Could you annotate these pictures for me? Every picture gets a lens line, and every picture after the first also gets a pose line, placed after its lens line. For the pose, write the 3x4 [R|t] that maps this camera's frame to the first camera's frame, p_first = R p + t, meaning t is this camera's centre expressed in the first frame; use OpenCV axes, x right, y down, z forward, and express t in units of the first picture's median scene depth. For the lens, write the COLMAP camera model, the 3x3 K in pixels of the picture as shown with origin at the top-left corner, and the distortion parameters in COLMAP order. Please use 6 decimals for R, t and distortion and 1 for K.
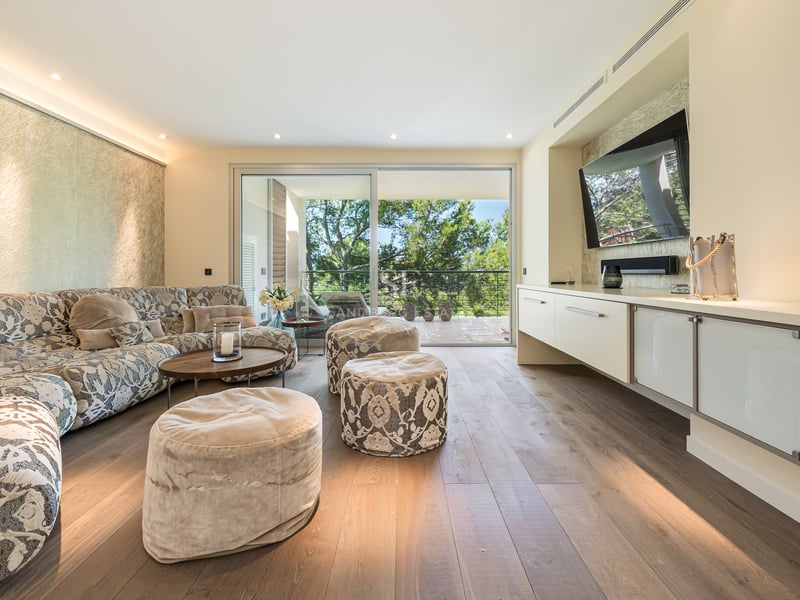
lens RADIAL K [[376.6, 0, 401.8], [0, 376.6, 273.5], [0, 0, 1]] dist [0.000192, -0.000325]
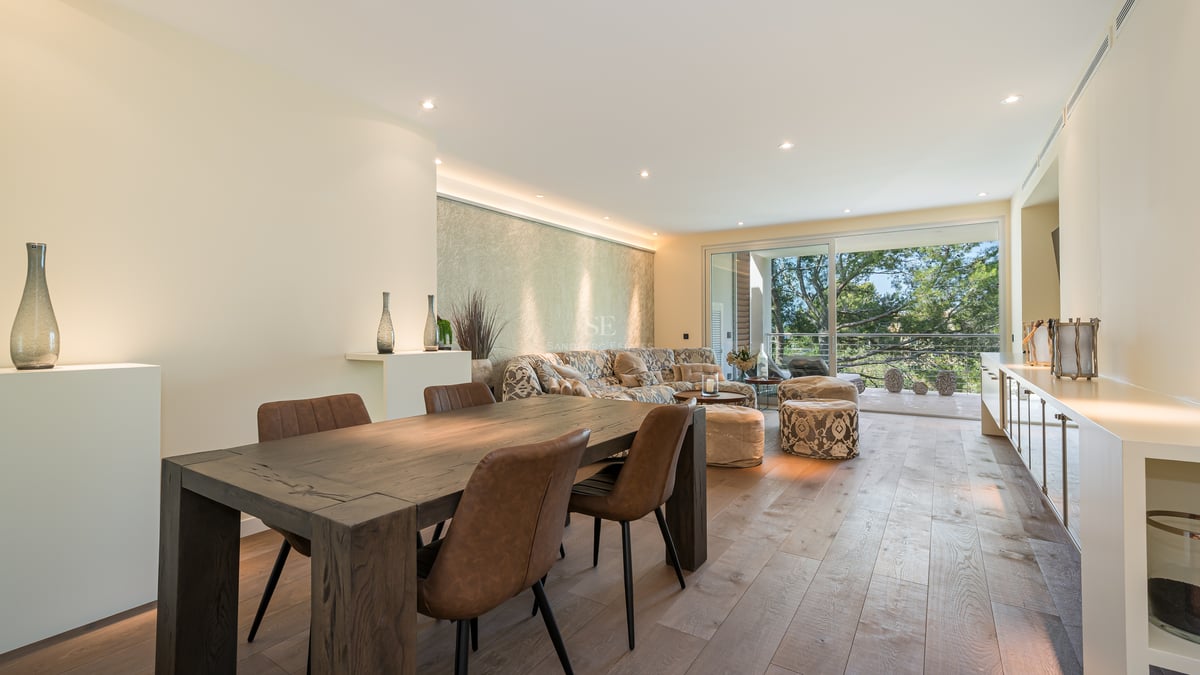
lens RADIAL K [[523.9, 0, 604.9], [0, 523.9, 316.0], [0, 0, 1]] dist [-0.000429, -0.000020]
pose [[0.838636, -0.014061, -0.544511, 0.435975], [-0.000979, 0.999626, -0.027321, -0.053825], [0.544691, 0.023445, 0.838309, -1.295276]]
